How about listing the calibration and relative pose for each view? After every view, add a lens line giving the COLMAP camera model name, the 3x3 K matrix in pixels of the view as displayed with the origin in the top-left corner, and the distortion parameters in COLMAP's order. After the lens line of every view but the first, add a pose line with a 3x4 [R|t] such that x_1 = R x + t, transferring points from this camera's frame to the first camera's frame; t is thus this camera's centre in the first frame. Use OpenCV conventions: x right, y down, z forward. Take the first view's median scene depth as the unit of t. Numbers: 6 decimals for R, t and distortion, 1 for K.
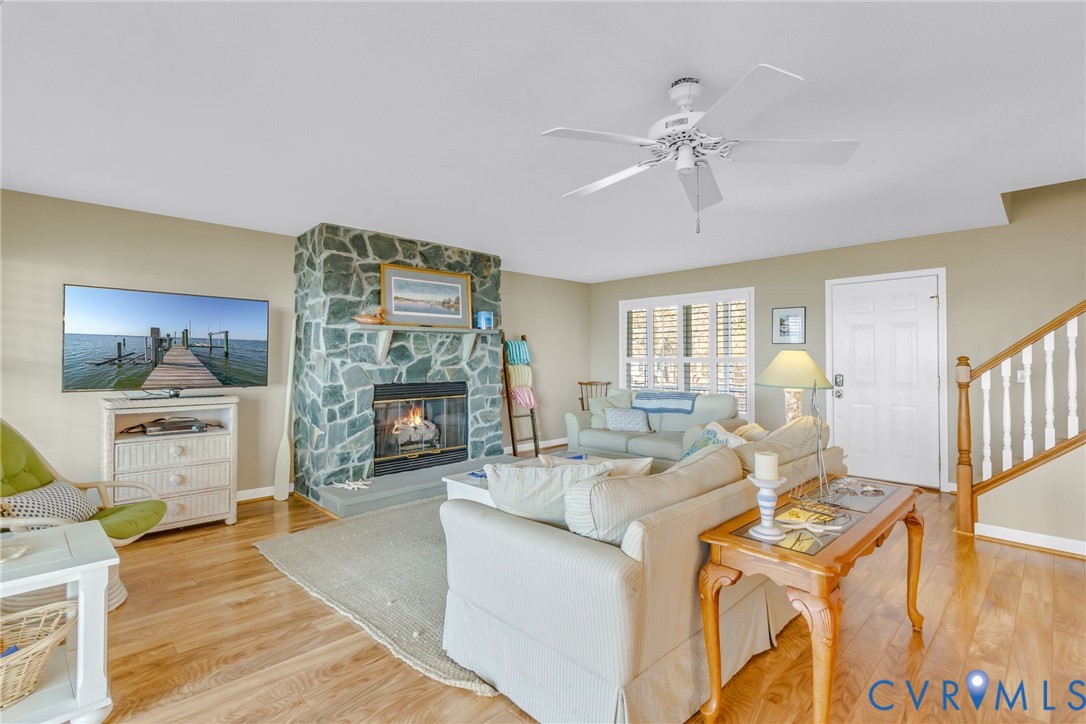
lens RADIAL K [[505.6, 0, 546.8], [0, 505.6, 362.6], [0, 0, 1]] dist [0.001128, -0.000382]
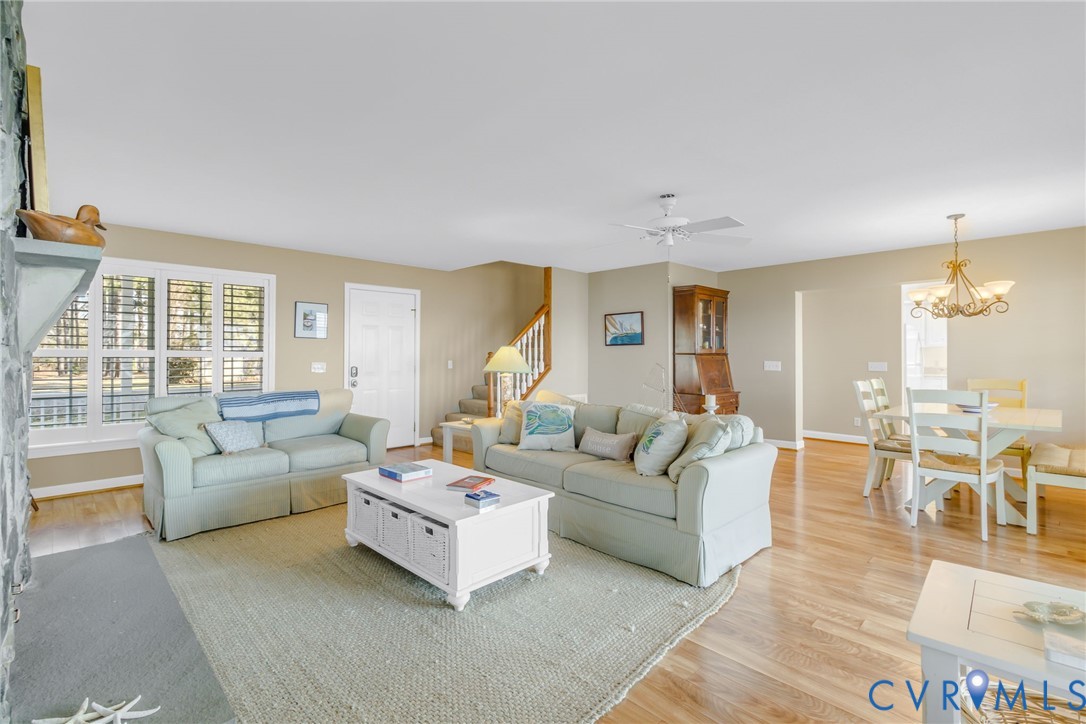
lens RADIAL K [[505.6, 0, 552.2], [0, 505.6, 357.5], [0, 0, 1]] dist [0.001128, -0.000382]
pose [[-0.012843, -0.004054, 0.999909, -0.810083], [0.003700, 0.999985, 0.004102, -0.001074], [-0.999911, 0.003752, -0.012828, 0.782150]]
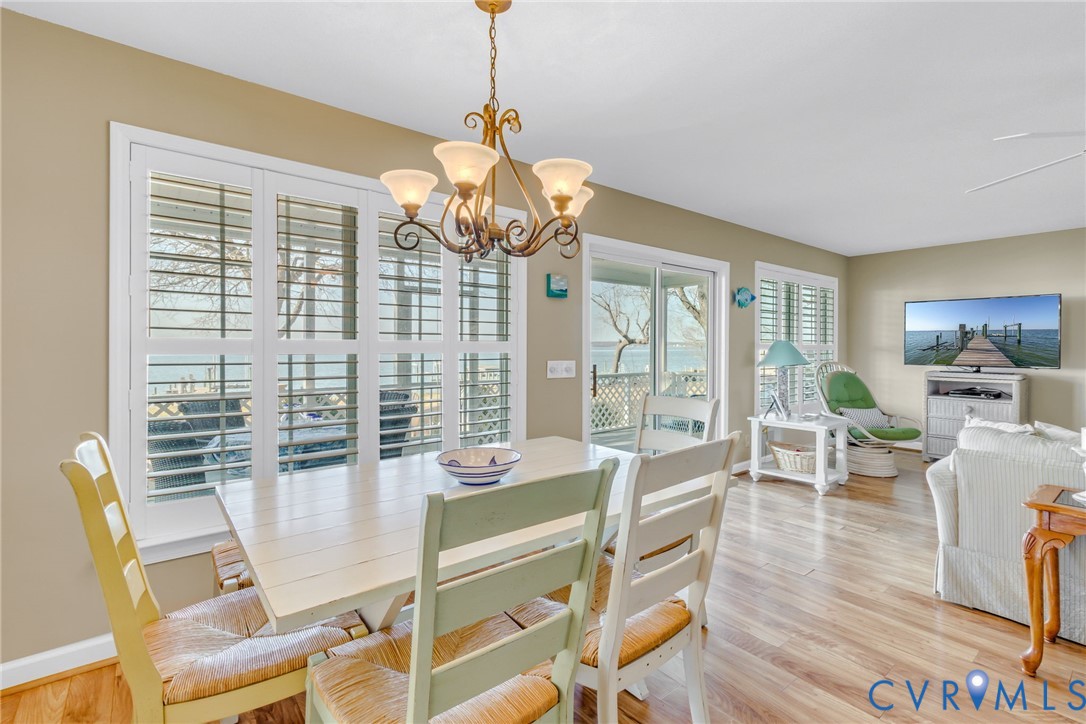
lens RADIAL K [[505.6, 0, 532.8], [0, 505.6, 353.6], [0, 0, 1]] dist [0.001128, -0.000382]
pose [[-0.112158, 0.014836, -0.993580, 0.796130], [0.002498, 0.999890, 0.014648, -0.008329], [0.993687, -0.000839, -0.112183, -0.069804]]
